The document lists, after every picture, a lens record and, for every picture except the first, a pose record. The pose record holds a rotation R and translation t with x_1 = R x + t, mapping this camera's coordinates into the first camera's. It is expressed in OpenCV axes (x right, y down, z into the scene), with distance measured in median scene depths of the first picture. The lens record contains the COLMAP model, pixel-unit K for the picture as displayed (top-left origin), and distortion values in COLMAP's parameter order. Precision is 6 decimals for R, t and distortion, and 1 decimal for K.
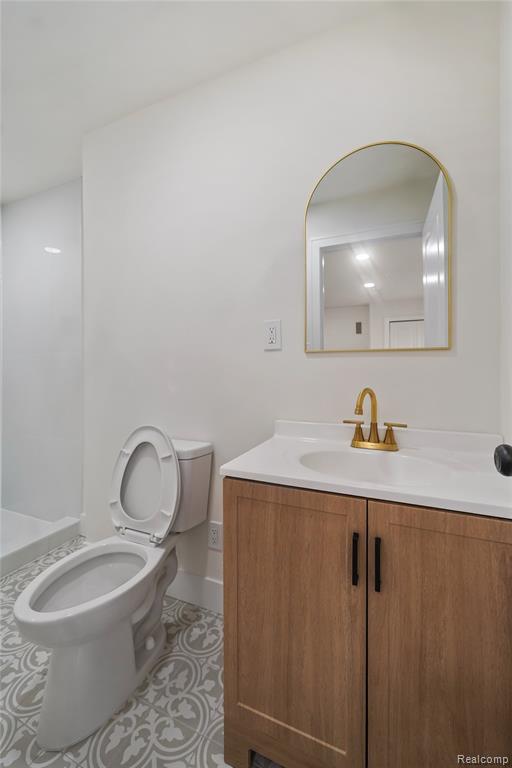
lens RADIAL K [[302.8, 0, 250.2], [0, 302.8, 374.1], [0, 0, 1]] dist [-0.000708, 0.000378]
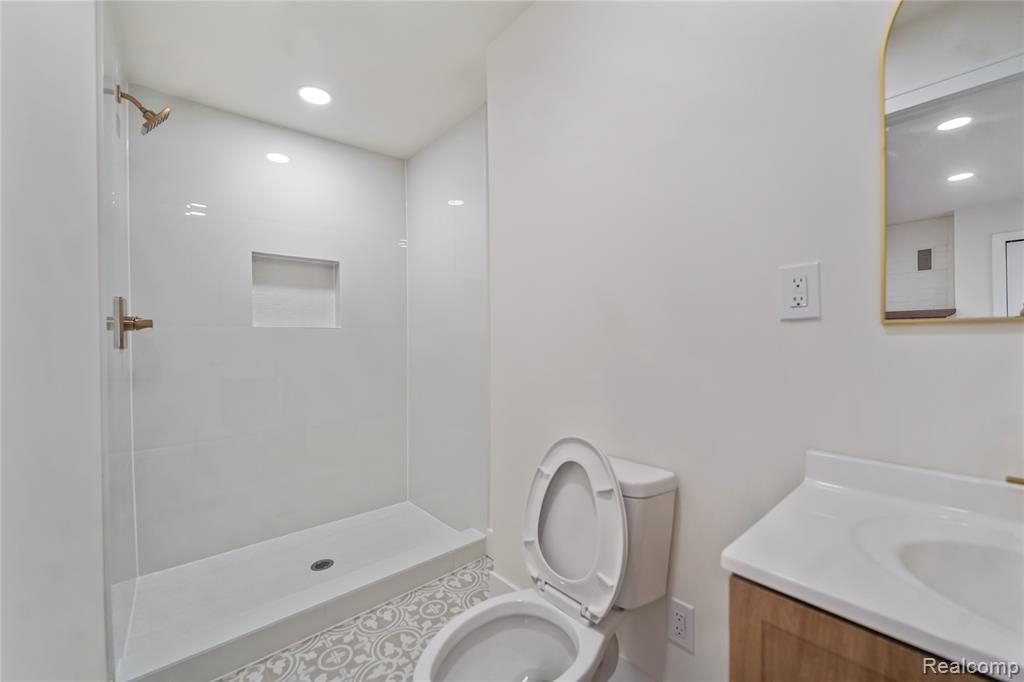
lens RADIAL K [[403.7, 0, 510.7], [0, 403.7, 346.1], [0, 0, 1]] dist [-0.000708, 0.000378]
pose [[0.902347, -0.000930, -0.431009, -0.081888], [0.004508, 0.999963, 0.007280, -0.040381], [0.430986, -0.008512, 0.902318, 0.130228]]
